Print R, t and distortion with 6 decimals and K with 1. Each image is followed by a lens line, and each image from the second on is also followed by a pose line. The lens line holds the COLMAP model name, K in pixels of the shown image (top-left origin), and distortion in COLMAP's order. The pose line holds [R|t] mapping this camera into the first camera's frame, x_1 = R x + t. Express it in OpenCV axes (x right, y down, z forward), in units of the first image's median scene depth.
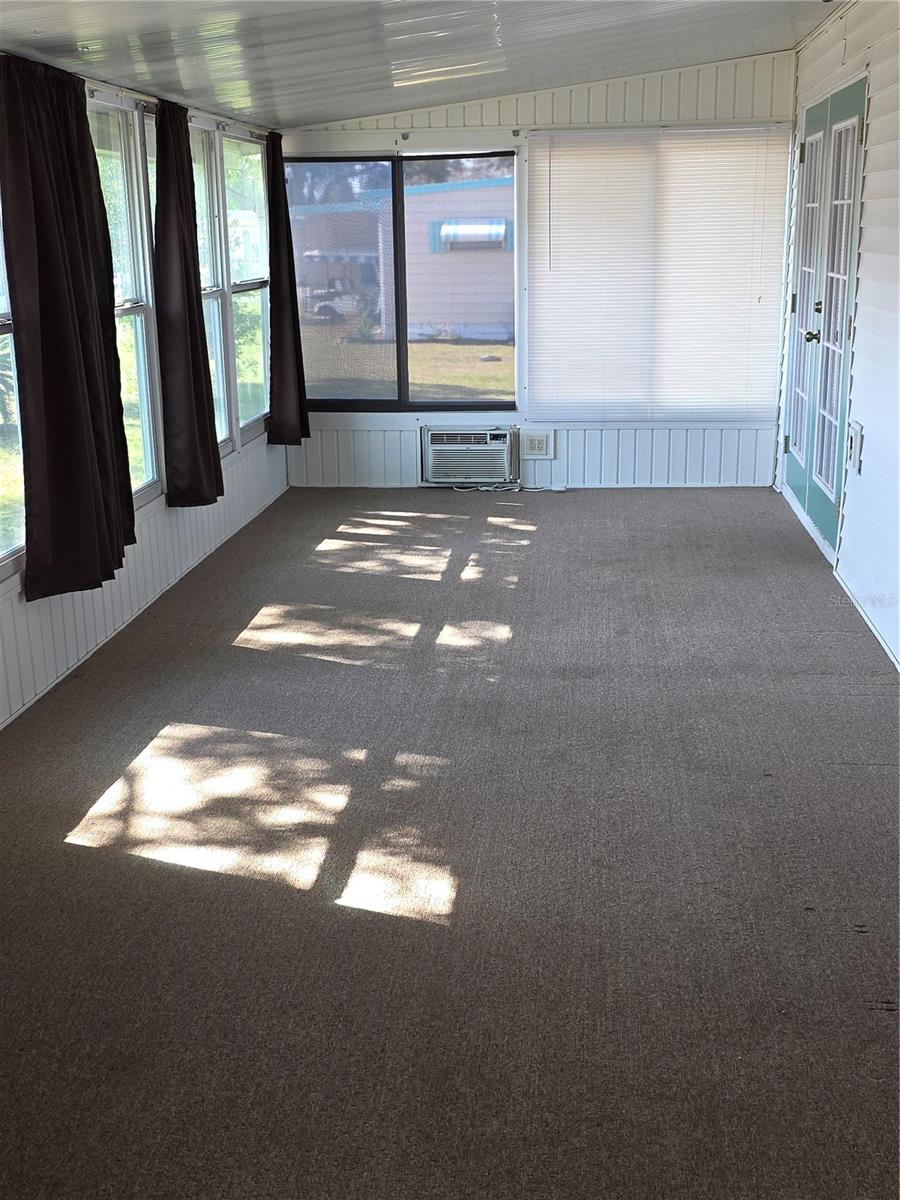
lens RADIAL K [[1503.4, 0, 450.0], [0, 1503.4, 600.0], [0, 0, 1]] dist [0.218131, -0.537376]
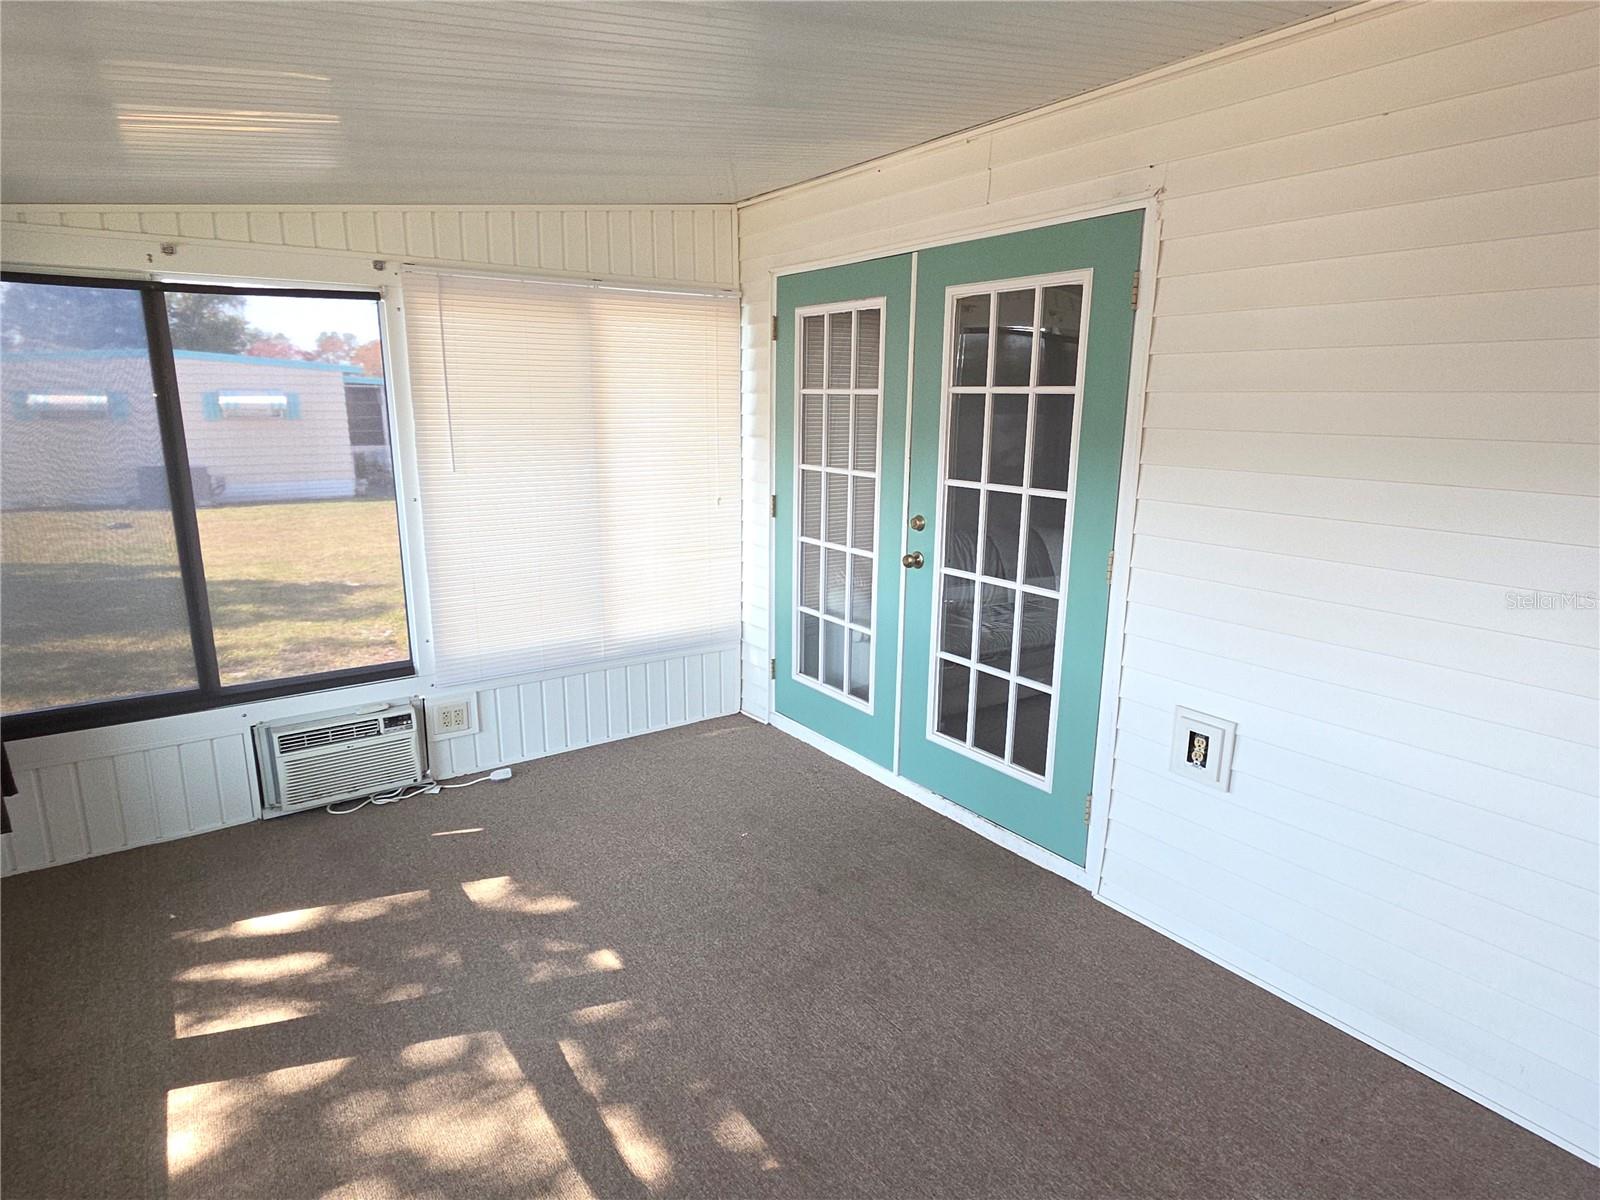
lens RADIAL K [[904.2, 0, 800.0], [0, 904.2, 600.0], [0, 0, 1]] dist [0.001172, -0.000837]
pose [[0.744499, -0.124606, 0.655892, -0.089764], [0.141396, 0.989571, 0.027500, -0.147239], [-0.652478, 0.072267, 0.754354, 0.589709]]
